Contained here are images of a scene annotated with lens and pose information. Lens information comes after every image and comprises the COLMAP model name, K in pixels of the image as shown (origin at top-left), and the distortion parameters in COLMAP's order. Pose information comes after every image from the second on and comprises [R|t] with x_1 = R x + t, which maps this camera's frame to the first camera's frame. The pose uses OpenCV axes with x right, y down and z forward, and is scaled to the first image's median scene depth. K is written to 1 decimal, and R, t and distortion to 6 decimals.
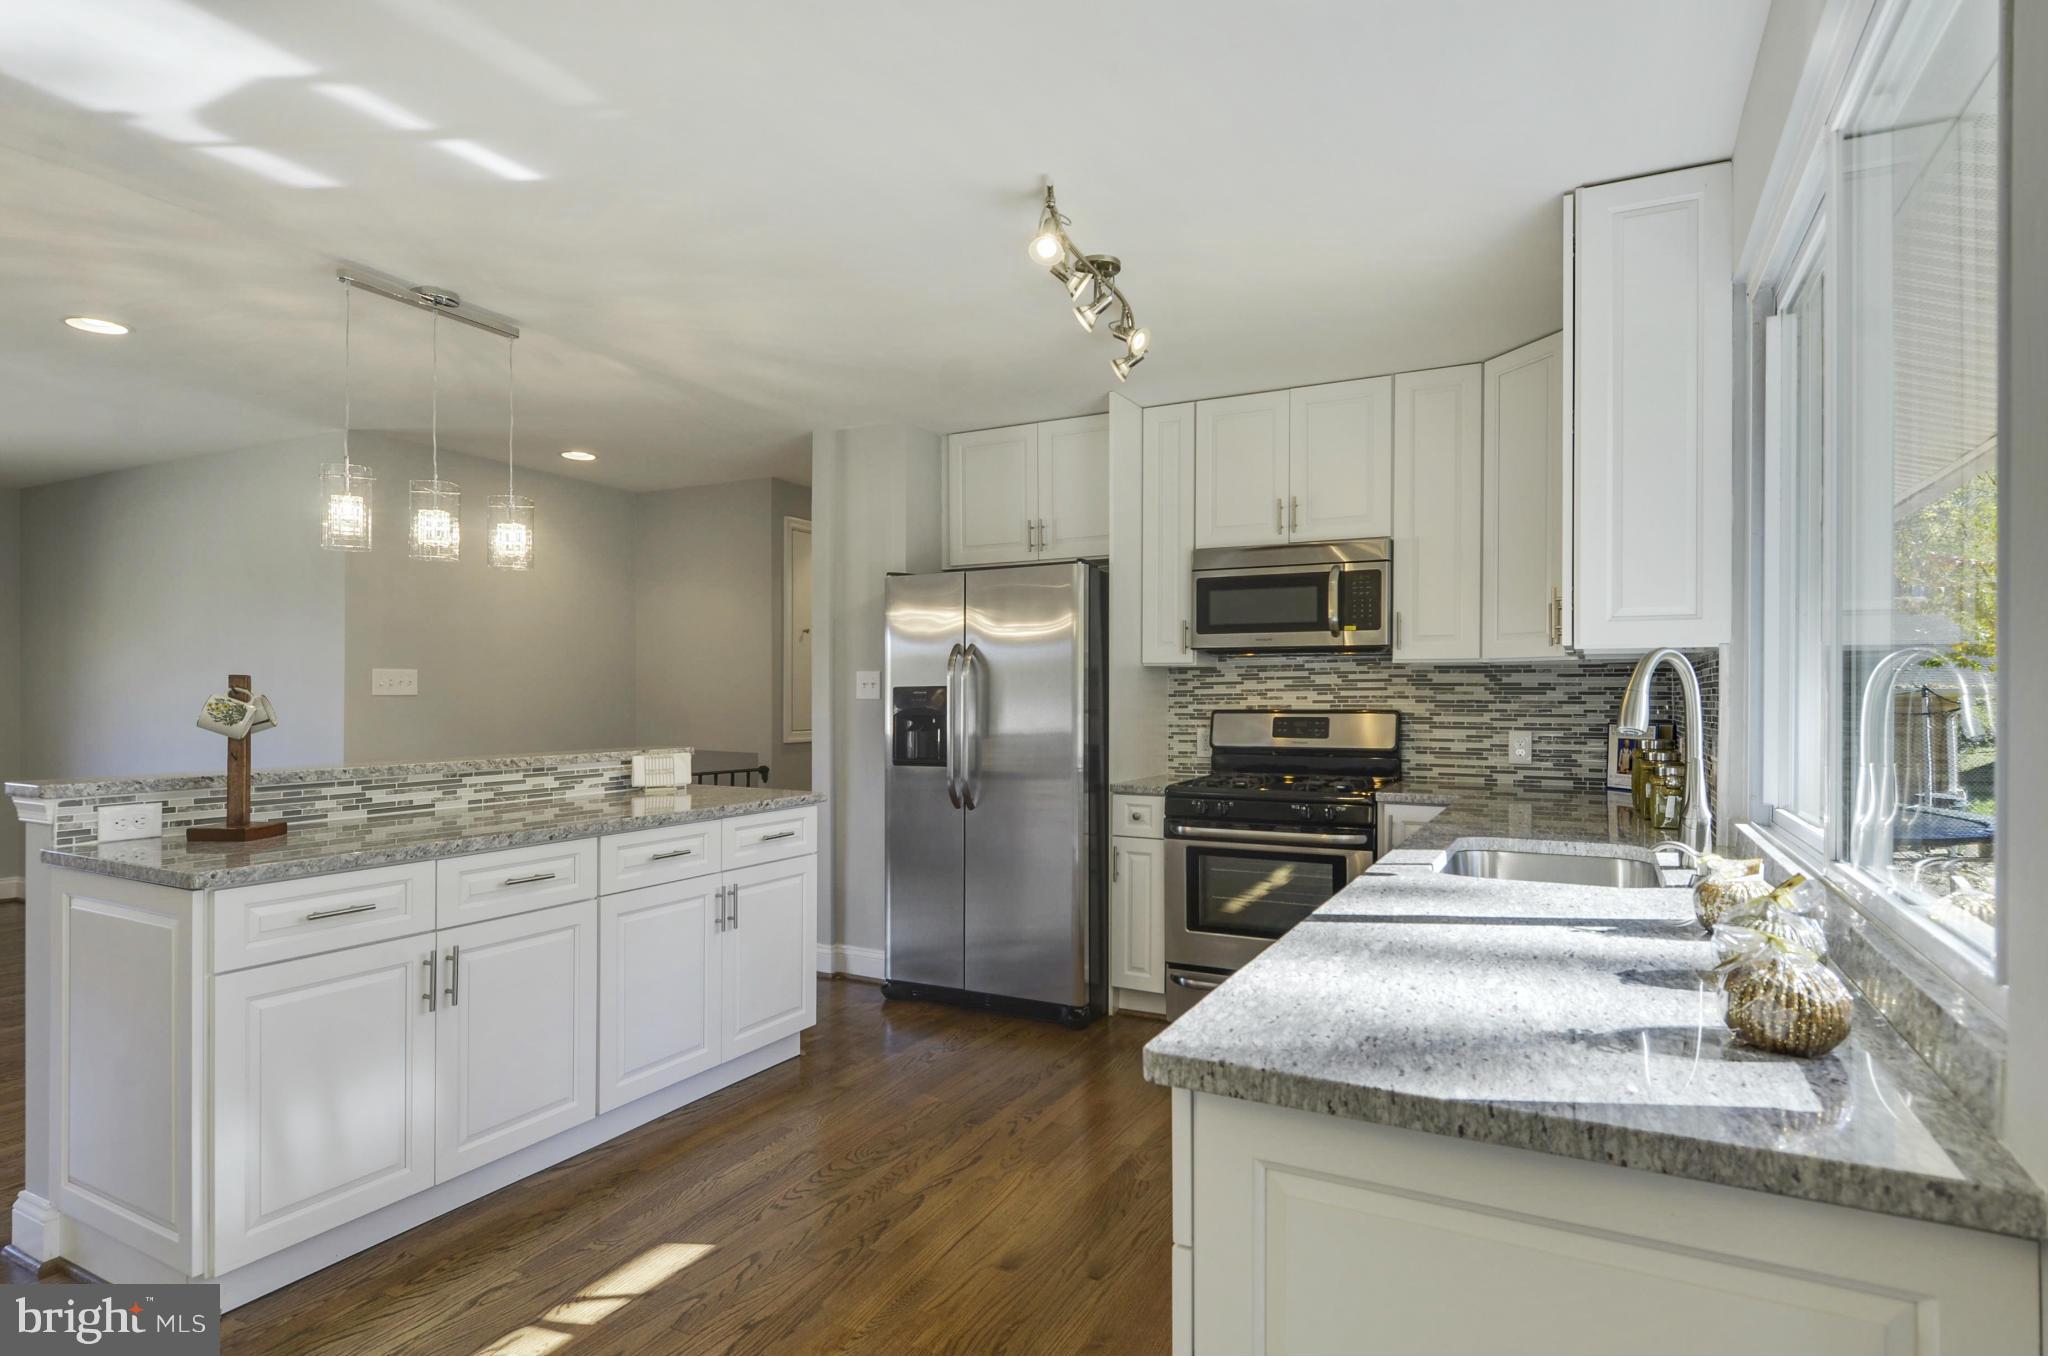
lens RADIAL K [[1079.8, 0, 1012.5], [0, 1079.8, 706.9], [0, 0, 1]] dist [0.003558, 0.000769]
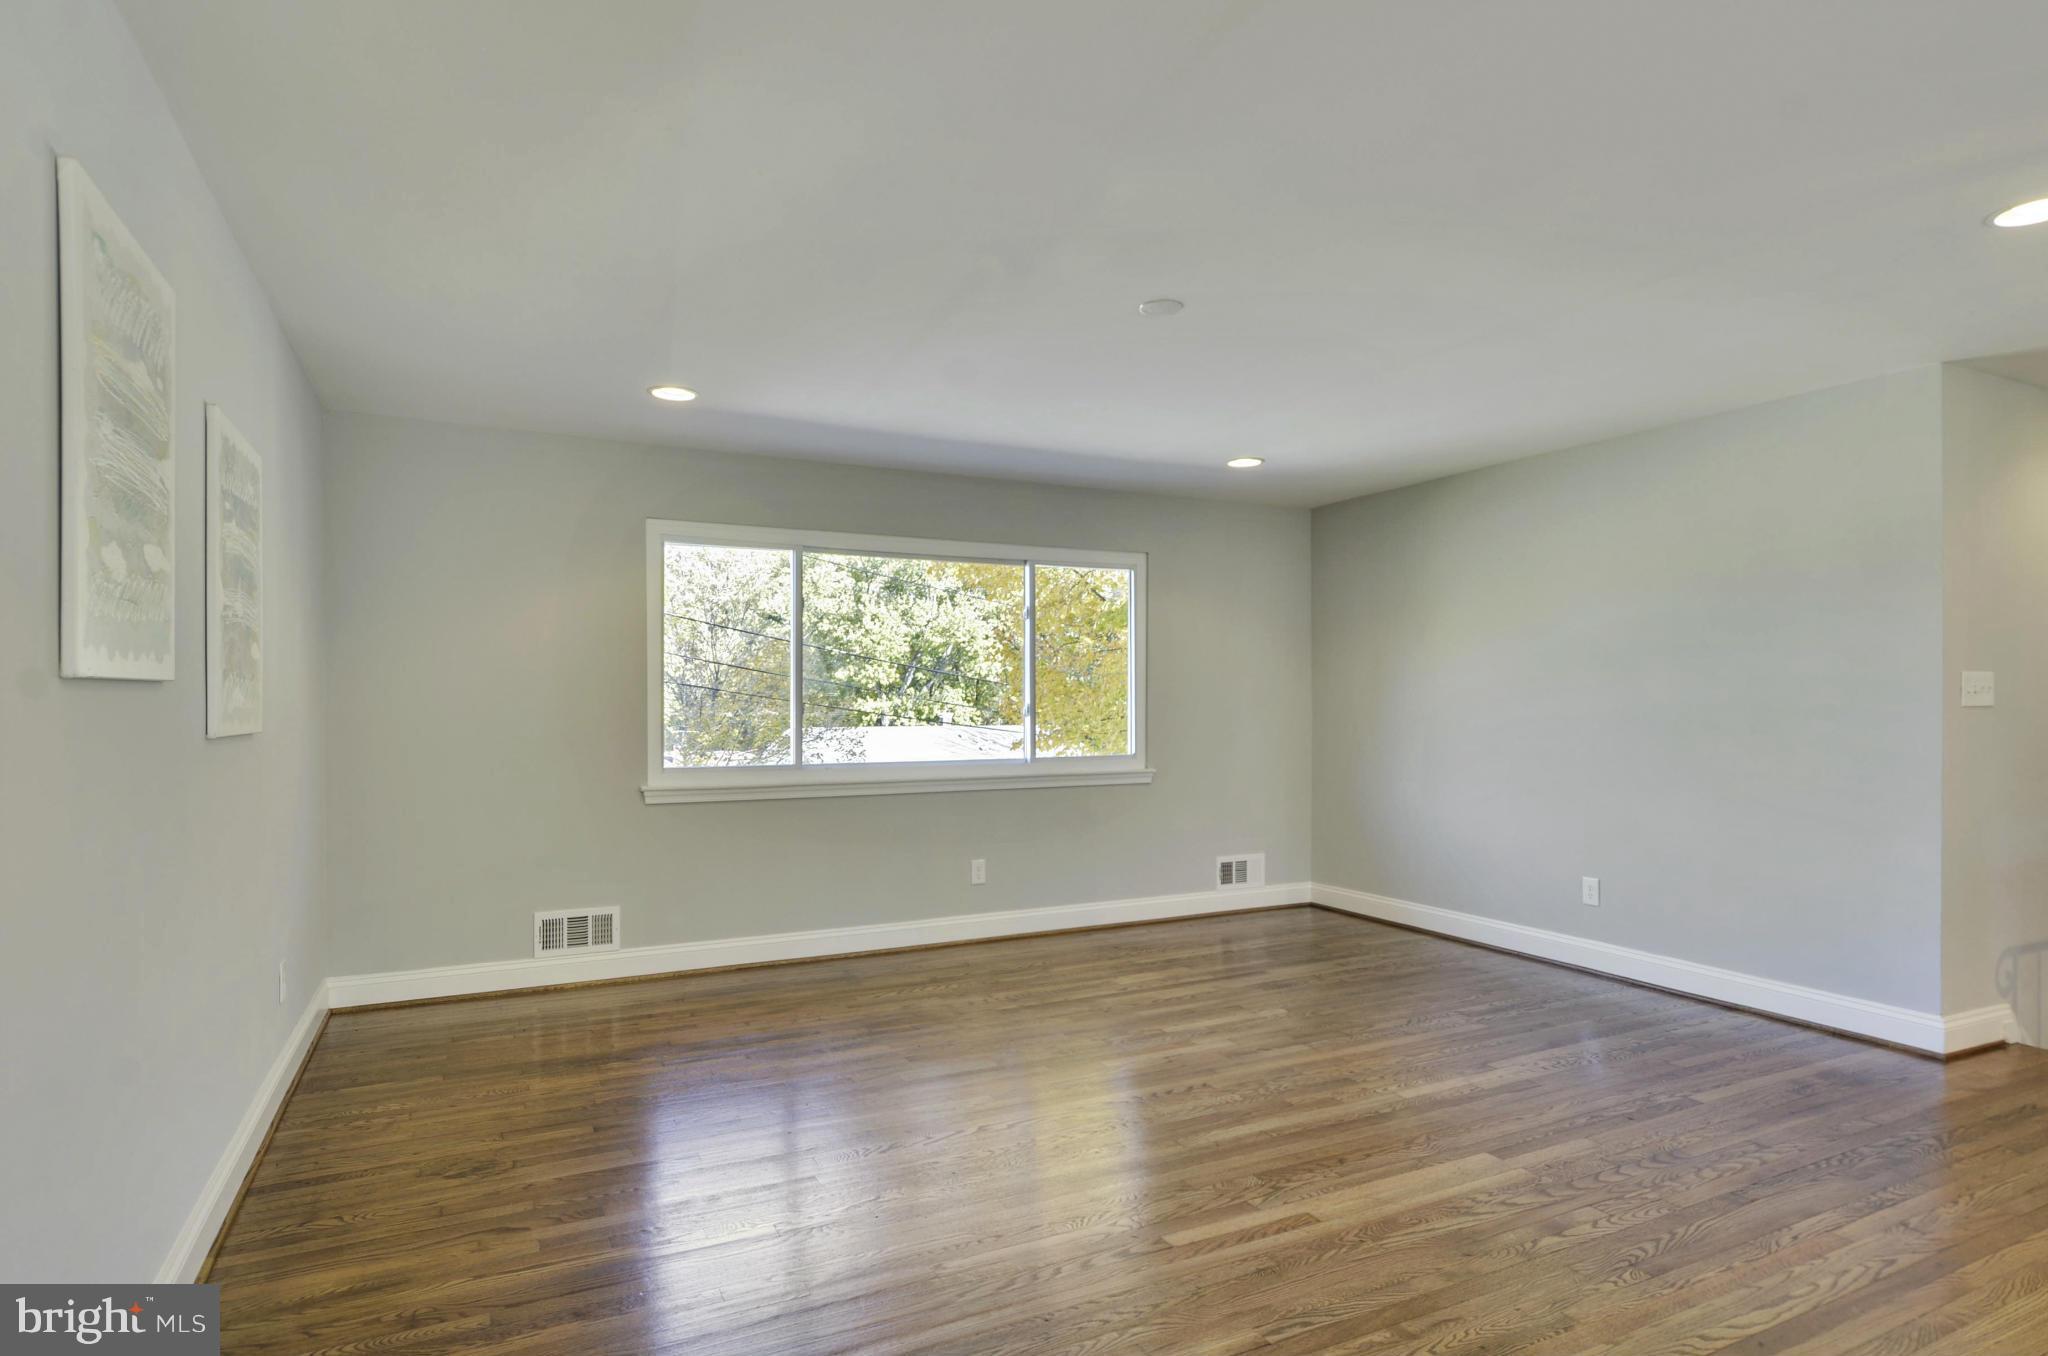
lens RADIAL K [[1079.8, 0, 1012.5], [0, 1079.8, 706.9], [0, 0, 1]] dist [0.003558, 0.000769]
pose [[0.809344, -0.002037, -0.587332, -0.839291], [-0.004535, 0.999942, -0.009717, 0.000585], [0.587318, 0.010528, 0.809288, -0.012740]]
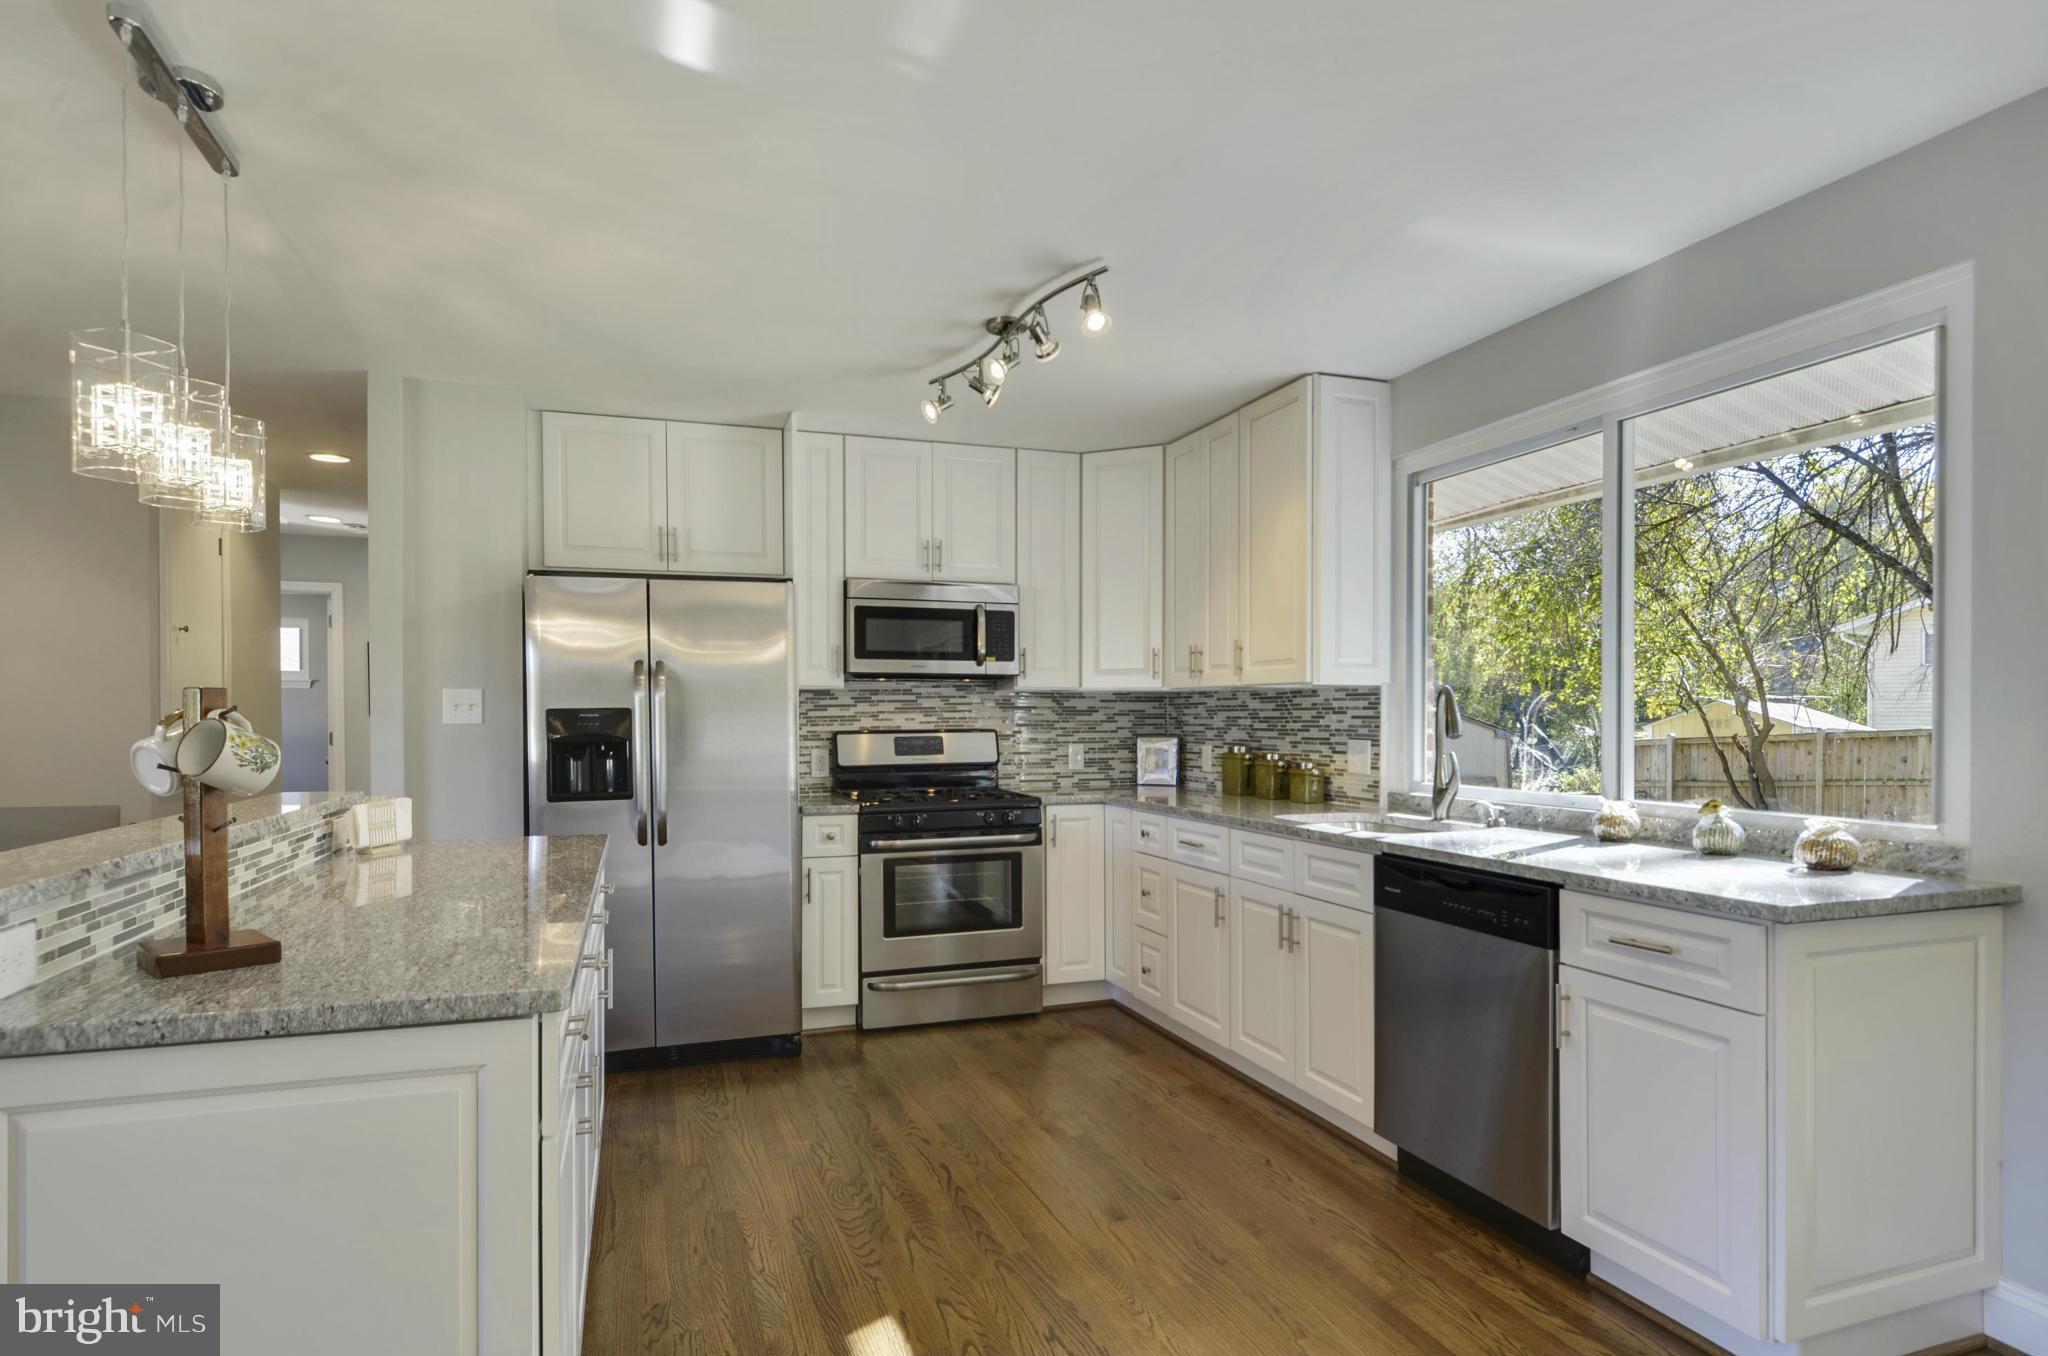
lens RADIAL K [[1101.9, 0, 1017.0], [0, 1101.9, 721.7], [0, 0, 1]] dist [0.027194, -0.027428]
pose [[0.677280, -0.006910, 0.735692, -0.531828], [0.011815, 0.999929, -0.001485, -0.003045], [-0.735630, 0.009698, 0.677314, 0.163786]]
